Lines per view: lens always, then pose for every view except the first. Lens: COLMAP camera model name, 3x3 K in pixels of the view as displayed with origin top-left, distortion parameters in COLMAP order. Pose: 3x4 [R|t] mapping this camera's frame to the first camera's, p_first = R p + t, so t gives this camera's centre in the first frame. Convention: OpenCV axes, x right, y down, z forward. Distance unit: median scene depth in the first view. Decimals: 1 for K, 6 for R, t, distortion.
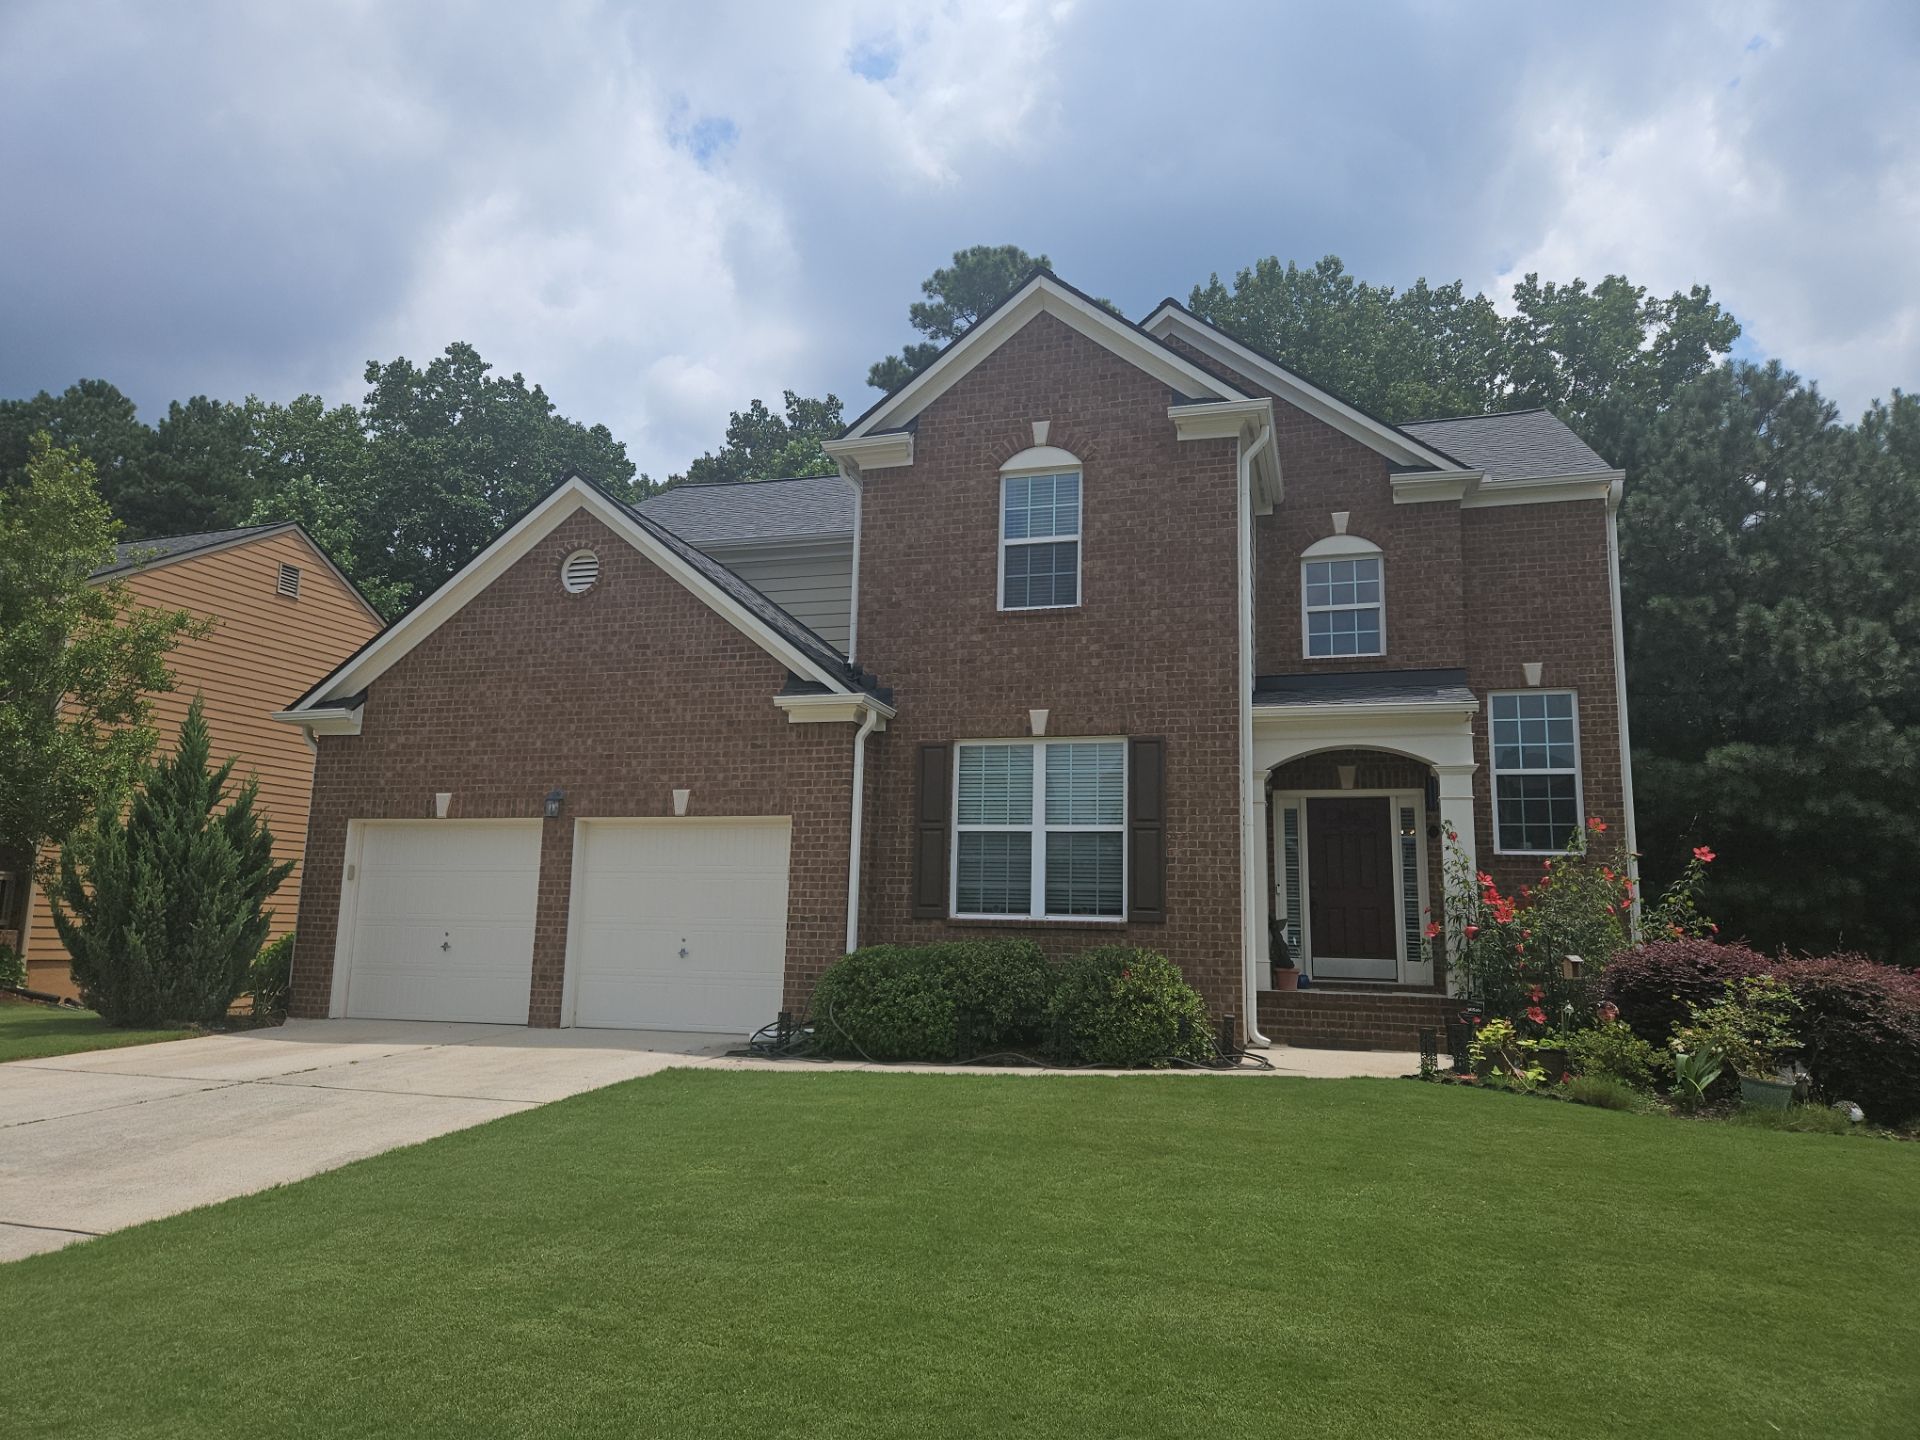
lens RADIAL K [[1266.0, 0, 961.3], [0, 1266.0, 729.9], [0, 0, 1]] dist [0.076138, -0.043401]
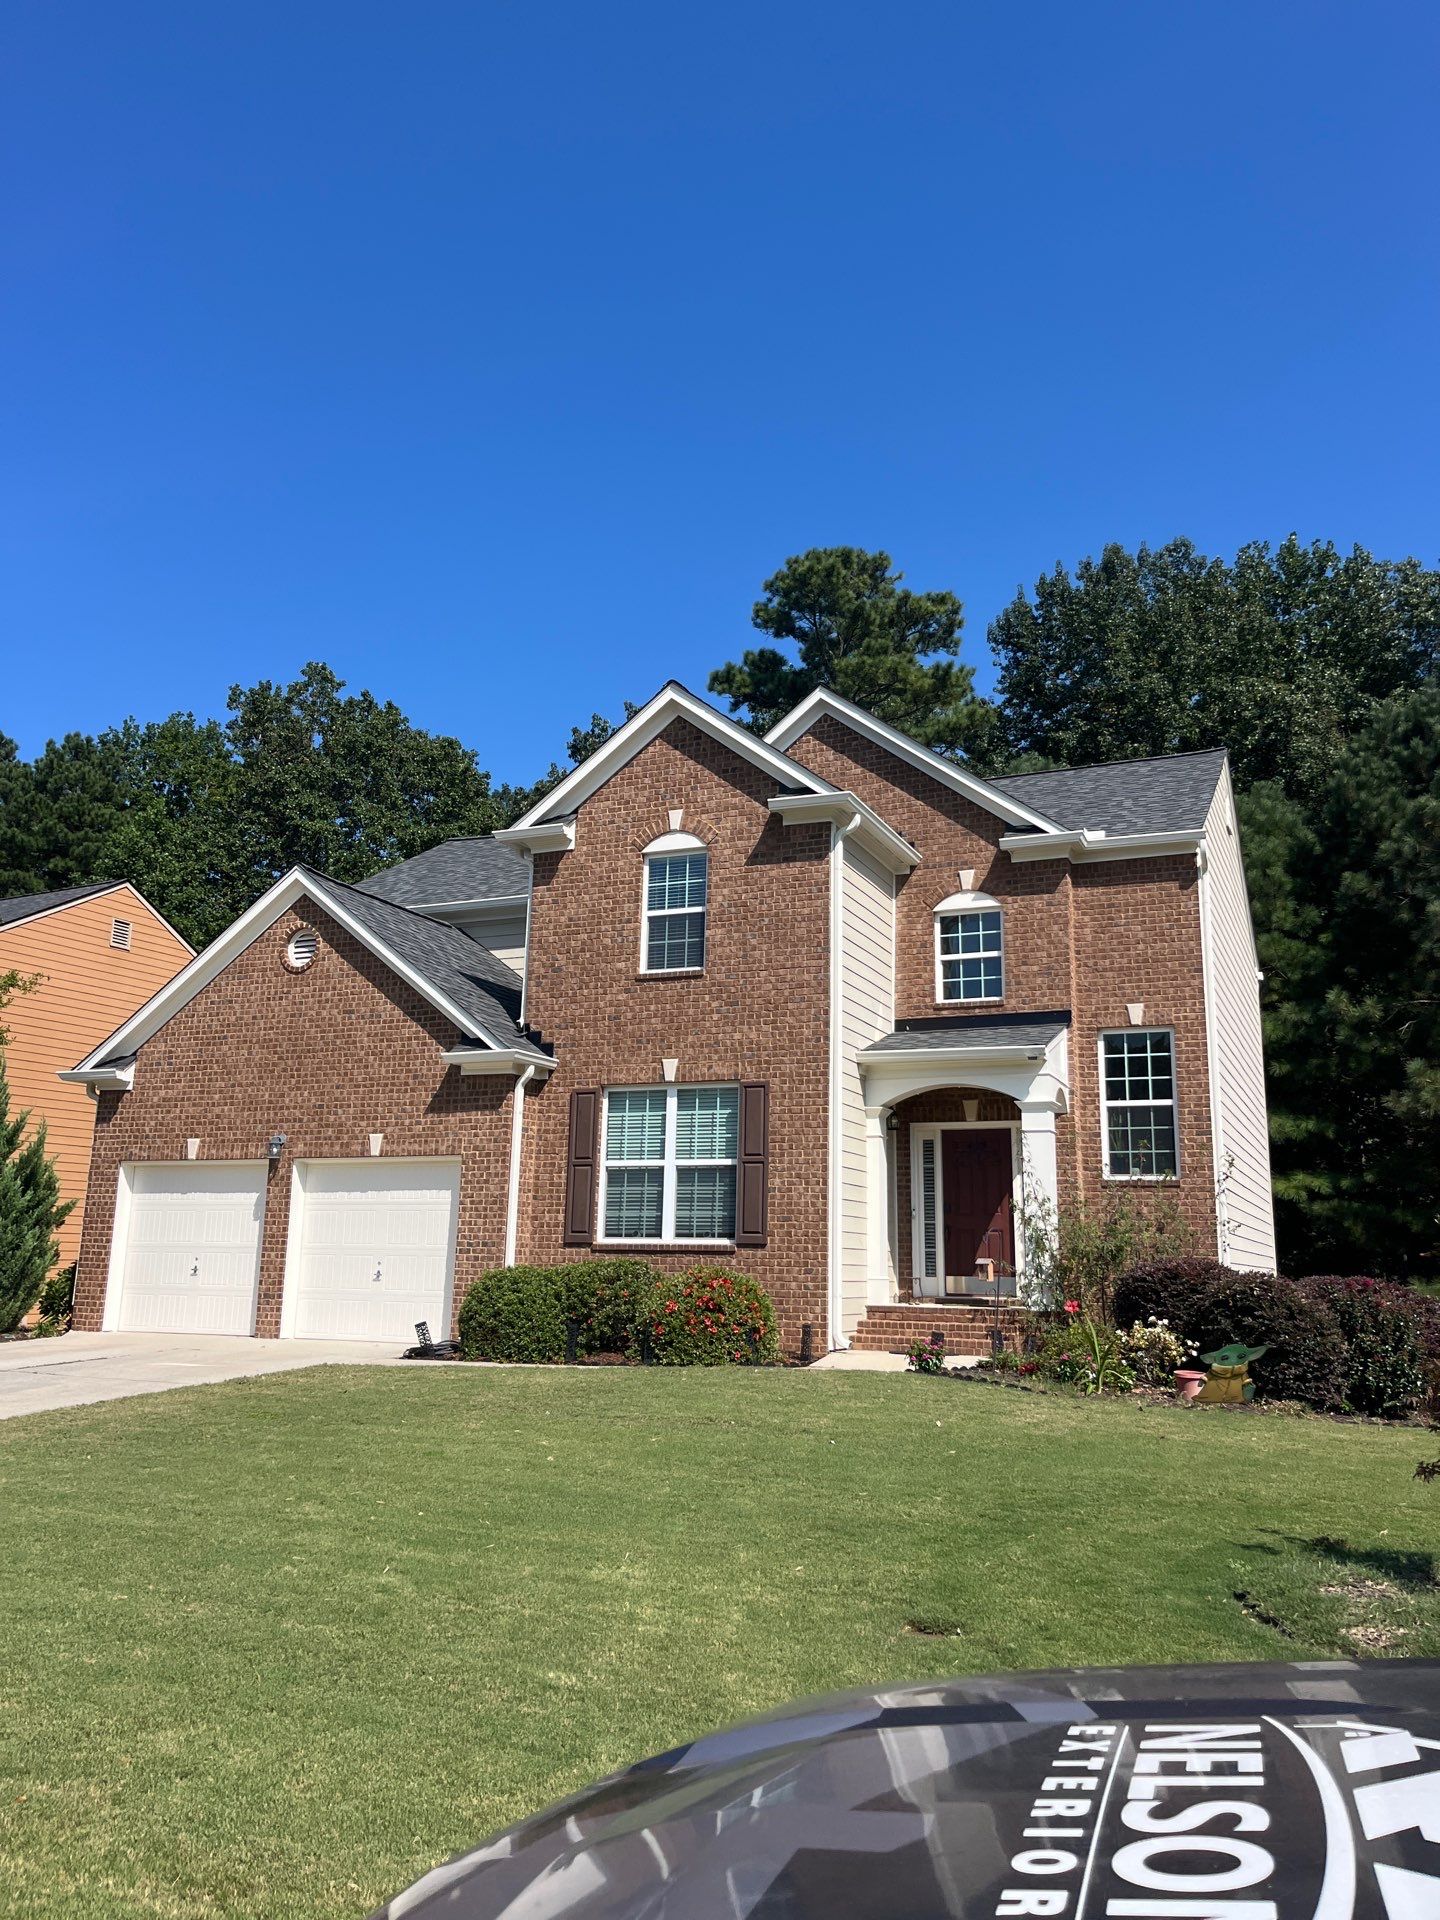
lens RADIAL K [[1446.4, 0, 729.8], [0, 1446.4, 941.2], [0, 0, 1]] dist [0.066340, -0.092589]
pose [[0.992136, -0.031759, -0.121066, 0.265539], [0.023931, 0.997561, -0.065575, -0.034131], [0.122854, 0.062163, 0.990476, -0.294758]]
